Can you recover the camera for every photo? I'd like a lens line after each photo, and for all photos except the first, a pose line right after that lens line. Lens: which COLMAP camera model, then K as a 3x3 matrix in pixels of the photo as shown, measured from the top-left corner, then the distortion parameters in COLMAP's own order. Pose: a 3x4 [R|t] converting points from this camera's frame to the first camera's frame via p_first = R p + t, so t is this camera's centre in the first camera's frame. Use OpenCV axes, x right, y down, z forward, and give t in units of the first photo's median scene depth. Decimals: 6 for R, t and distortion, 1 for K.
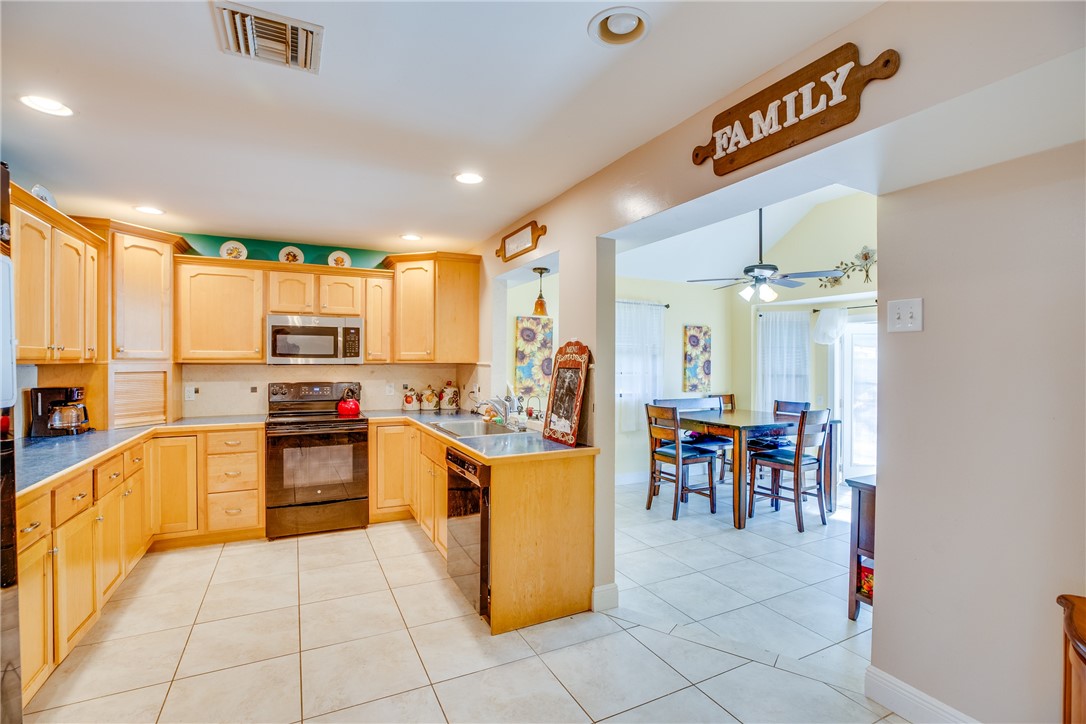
lens RADIAL K [[498.3, 0, 545.1], [0, 498.3, 361.1], [0, 0, 1]] dist [-0.046791, 0.014252]
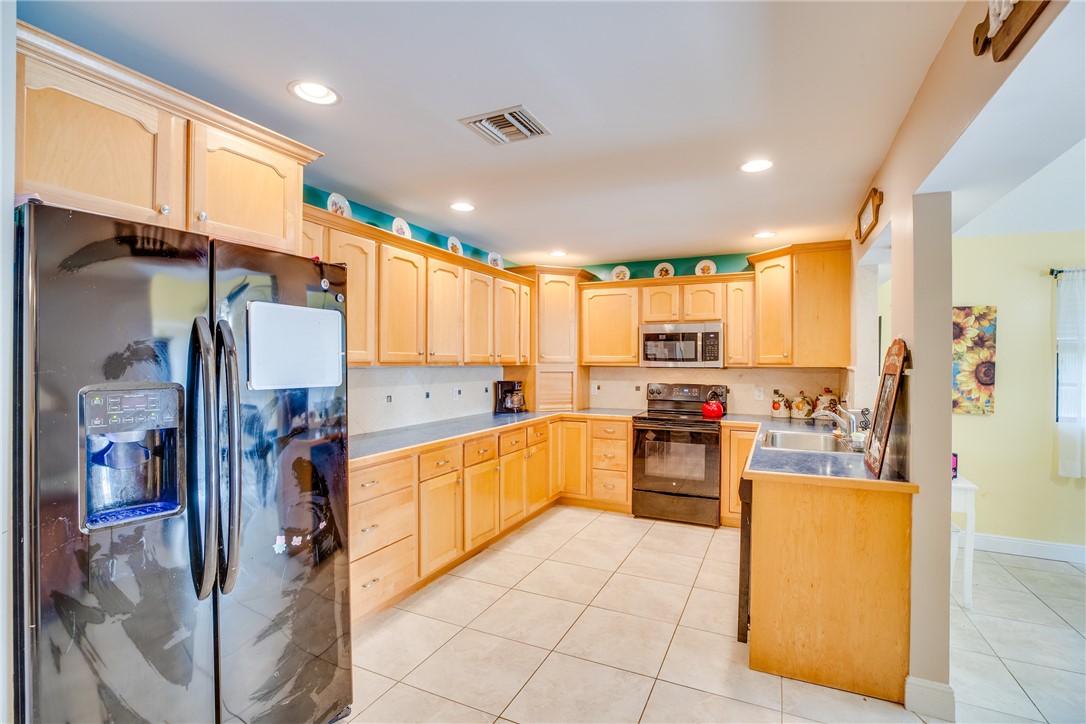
lens RADIAL K [[498.3, 0, 545.1], [0, 498.3, 361.1], [0, 0, 1]] dist [-0.046791, 0.014252]
pose [[0.613393, -0.002723, -0.789773, 0.229900], [-0.004372, 0.999967, -0.006843, 0.001415], [0.789766, 0.007650, 0.613360, 0.094928]]
